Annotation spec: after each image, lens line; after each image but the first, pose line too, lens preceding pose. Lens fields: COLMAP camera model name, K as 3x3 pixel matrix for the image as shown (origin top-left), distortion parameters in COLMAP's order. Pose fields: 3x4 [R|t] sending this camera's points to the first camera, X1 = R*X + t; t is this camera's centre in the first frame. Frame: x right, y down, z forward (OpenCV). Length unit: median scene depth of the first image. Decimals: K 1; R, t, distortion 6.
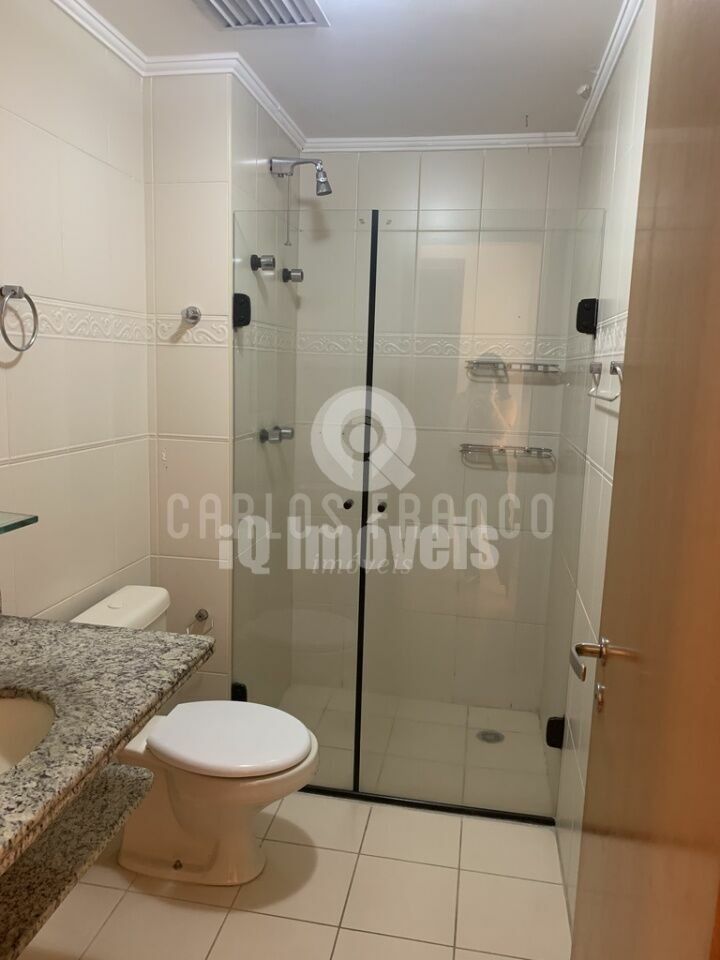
lens RADIAL K [[735.5, 0, 360.0], [0, 735.5, 480.0], [0, 0, 1]] dist [0.009619, -0.001470]
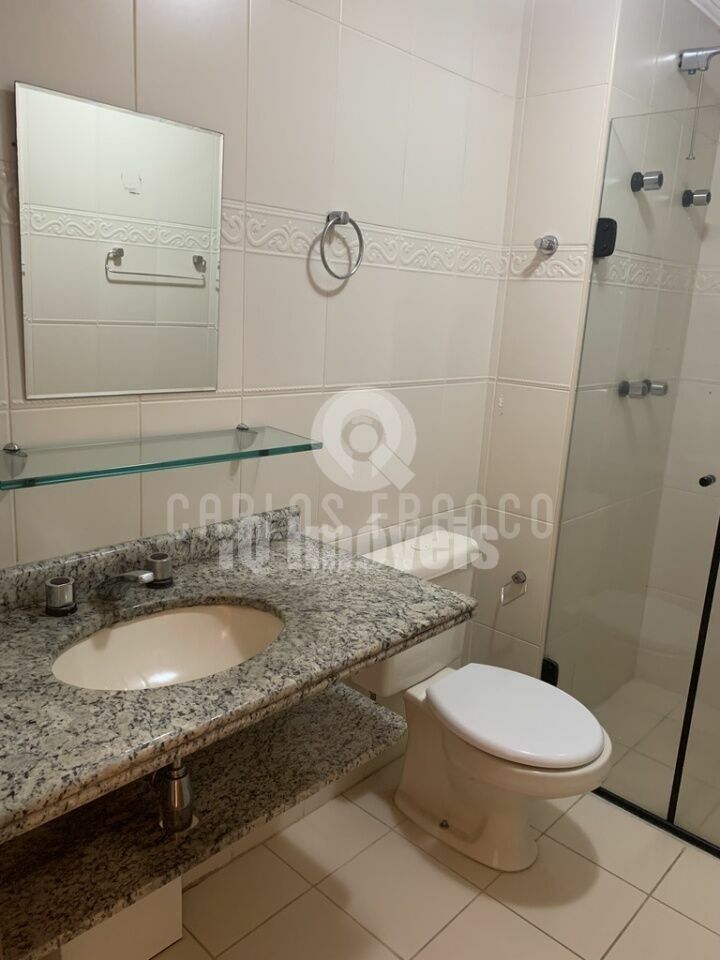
lens RADIAL K [[735.5, 0, 360.0], [0, 735.5, 480.0], [0, 0, 1]] dist [0.009619, -0.001470]
pose [[0.836822, 0.136929, -0.530075, 0.127902], [-0.107694, 0.990471, 0.085843, 0.008236], [0.536778, -0.014750, 0.843594, 0.161238]]
